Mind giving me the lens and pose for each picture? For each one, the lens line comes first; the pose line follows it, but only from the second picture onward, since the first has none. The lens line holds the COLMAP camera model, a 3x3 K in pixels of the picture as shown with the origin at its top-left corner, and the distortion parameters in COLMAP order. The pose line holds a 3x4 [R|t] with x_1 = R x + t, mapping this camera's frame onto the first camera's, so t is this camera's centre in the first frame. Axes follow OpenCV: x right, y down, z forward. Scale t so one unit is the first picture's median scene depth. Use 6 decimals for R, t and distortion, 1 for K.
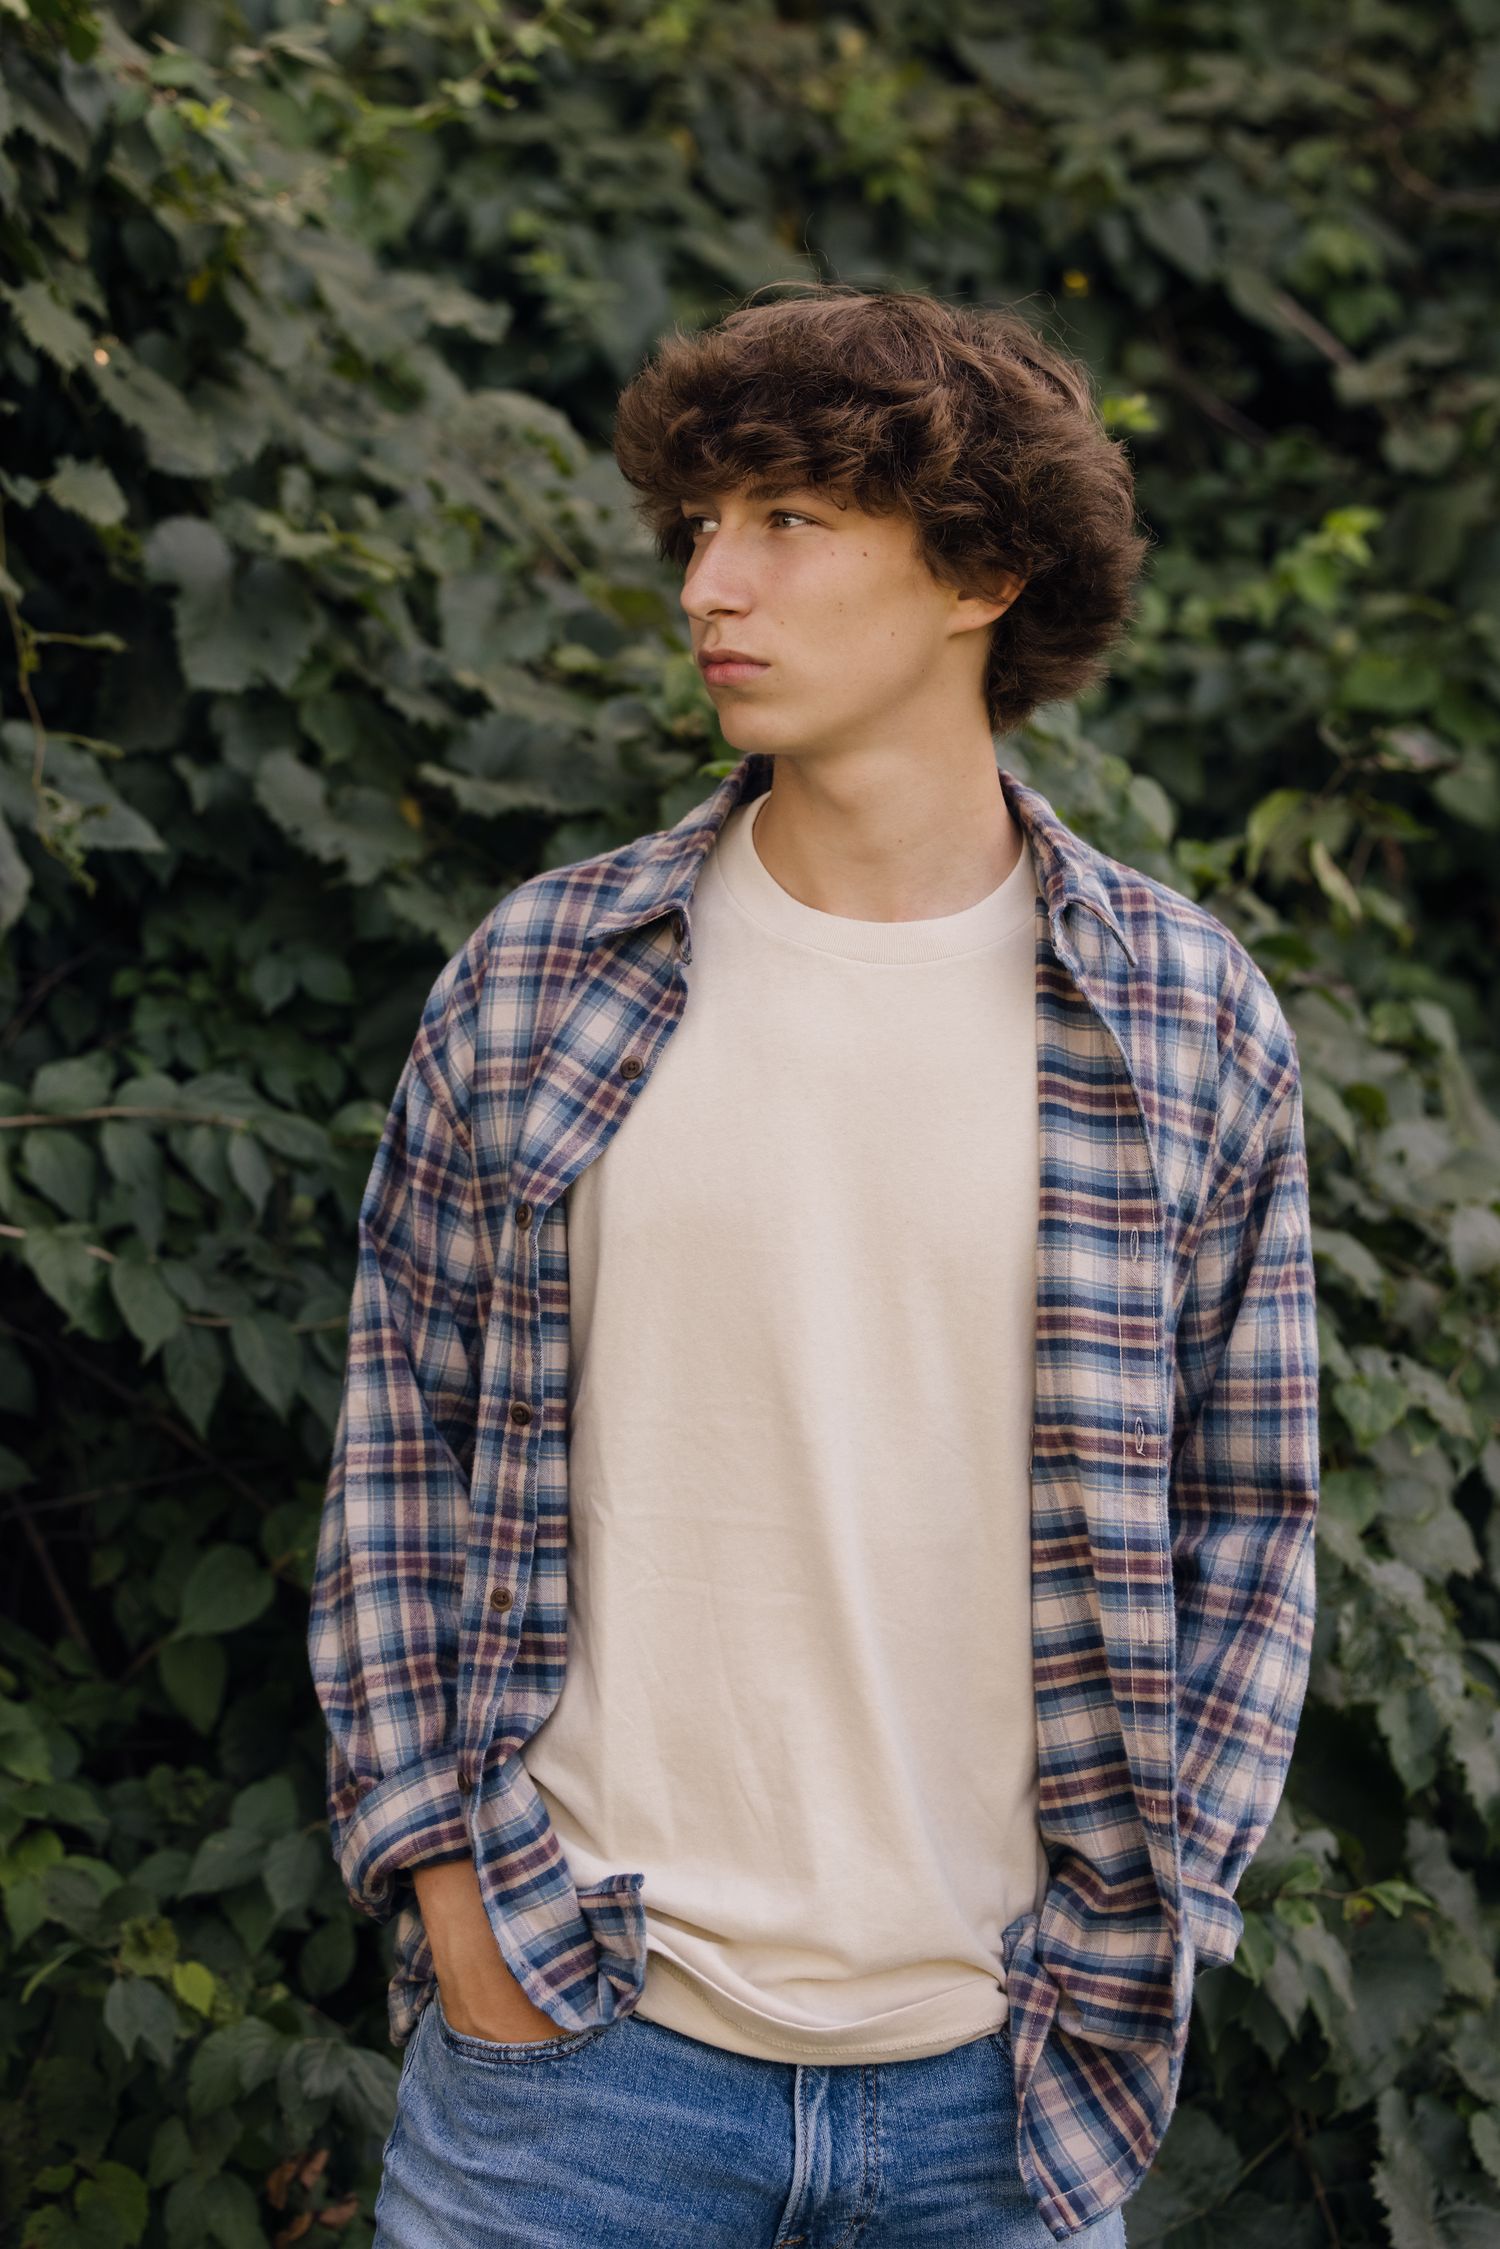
lens RADIAL K [[3327.8, 0, 751.7], [0, 3327.8, 1122.4], [0, 0, 1]] dist [0.012761, 0.000000]
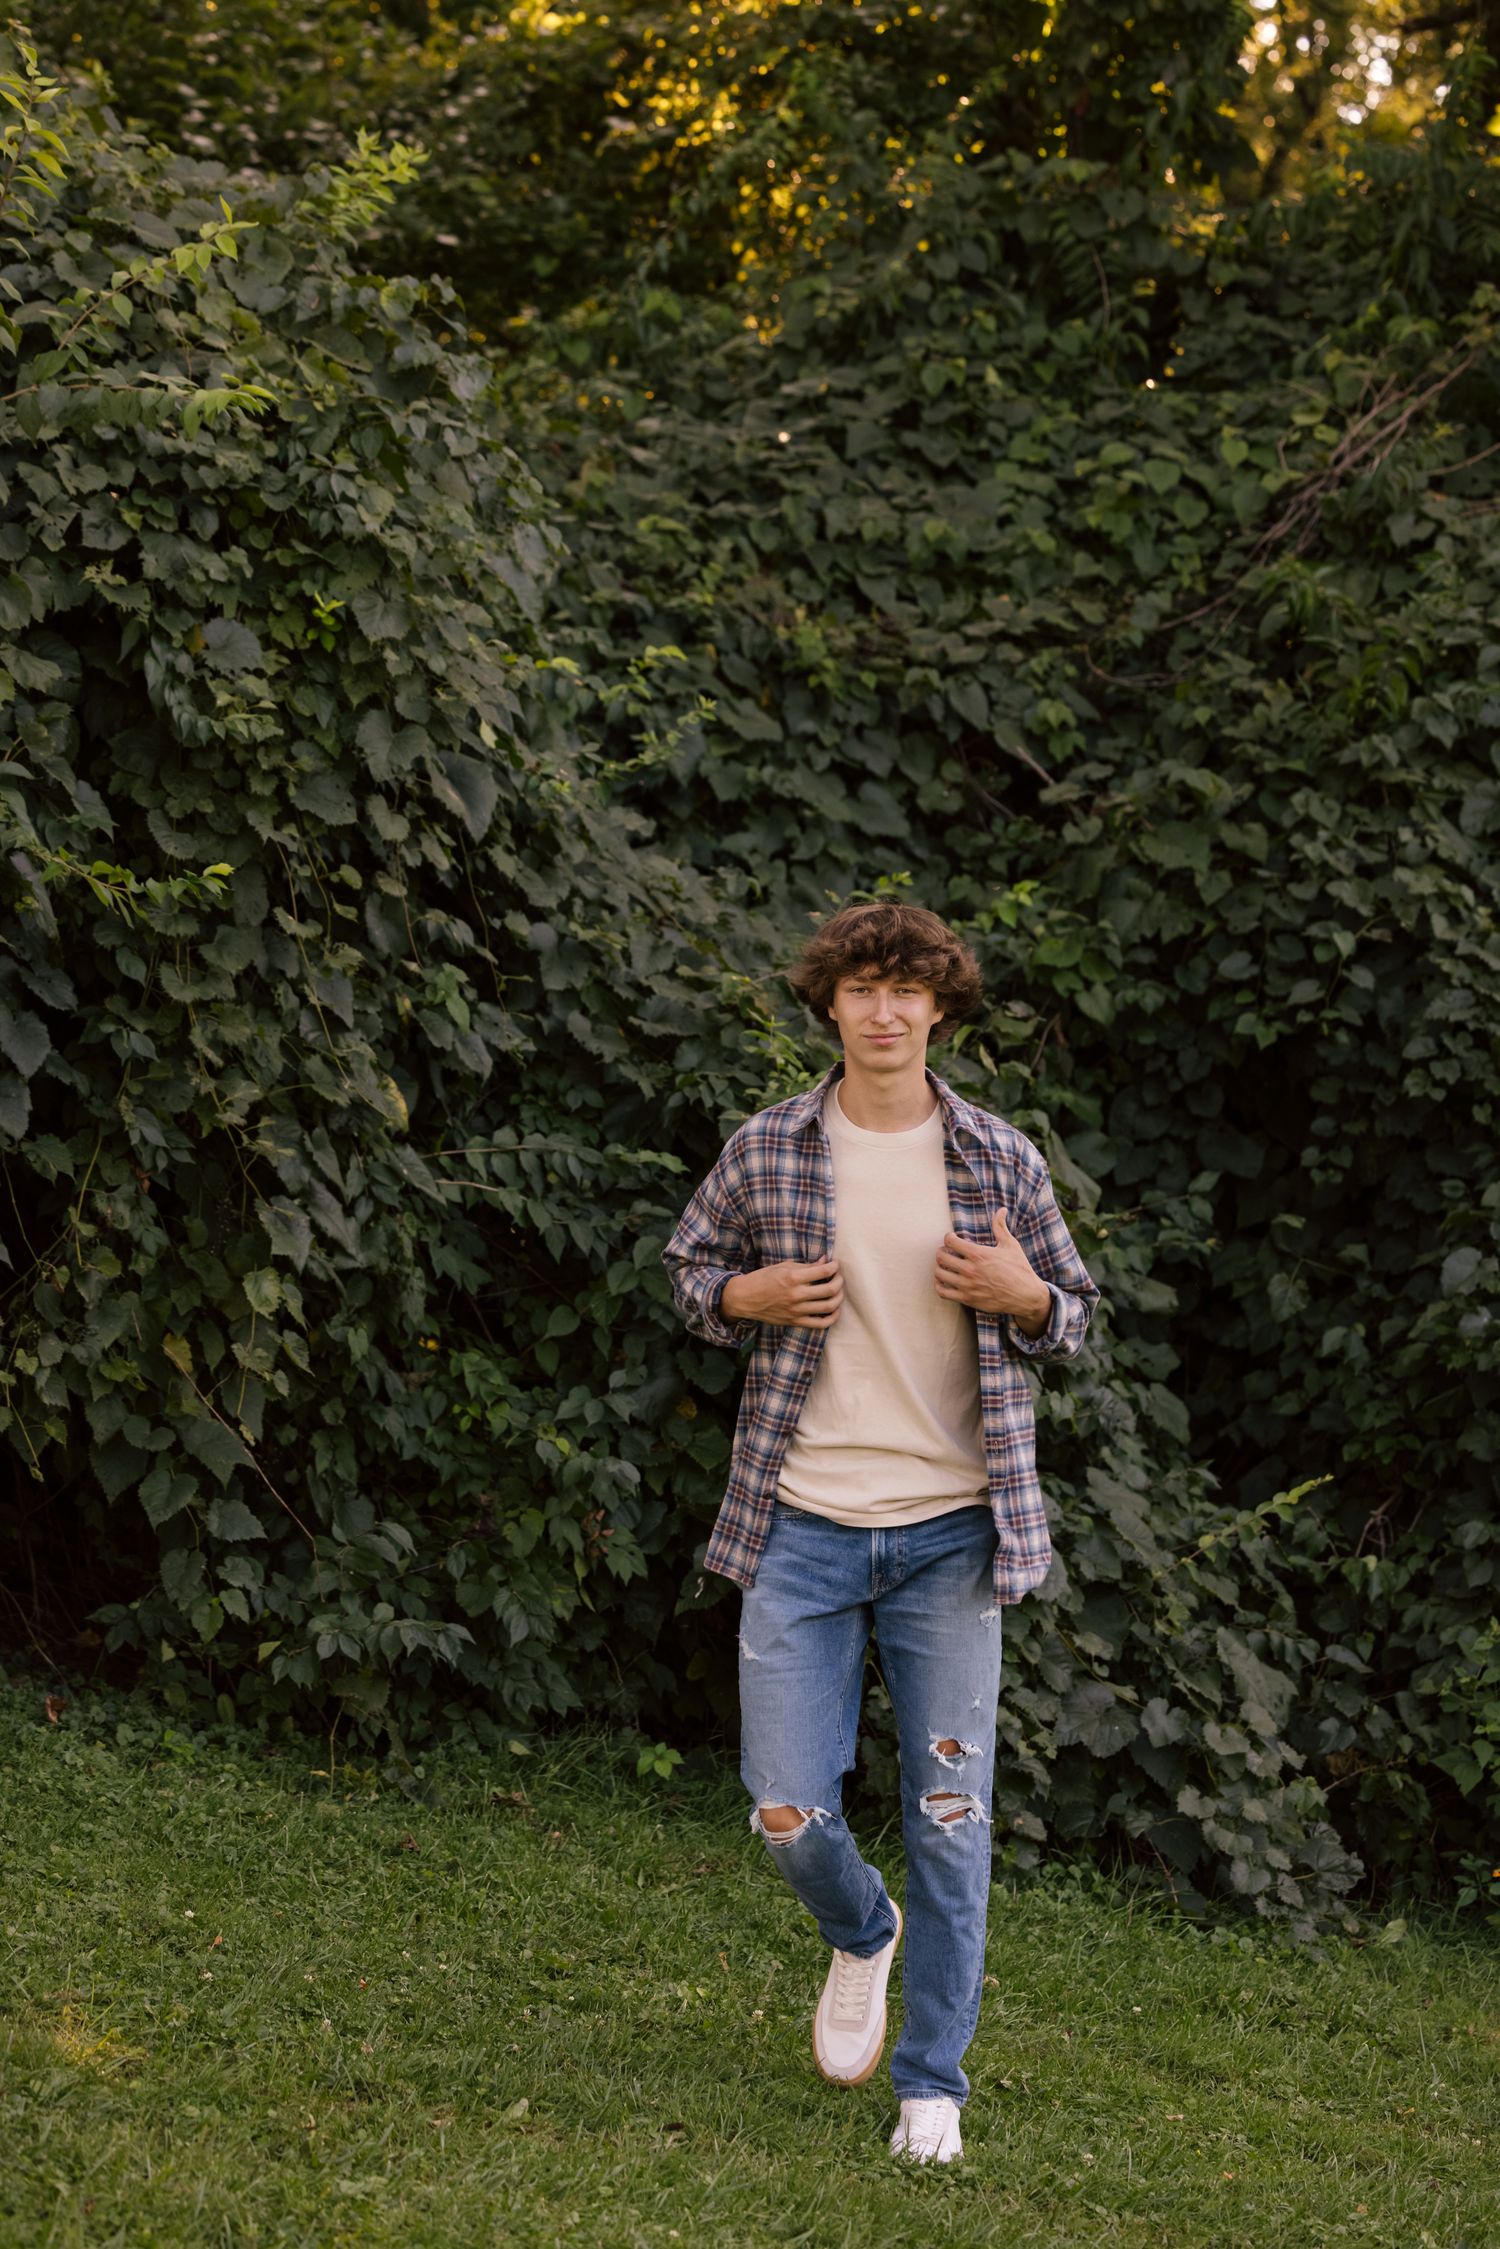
lens RADIAL K [[3327.8, 0, 748.6], [0, 3327.8, 1124.6], [0, 0, 1]] dist [0.012761, 0.000000]
pose [[0.999892, 0.008729, 0.011819, -0.034174], [-0.008434, 0.999658, -0.024773, 0.040241], [-0.012031, 0.024670, 0.999623, -1.566887]]
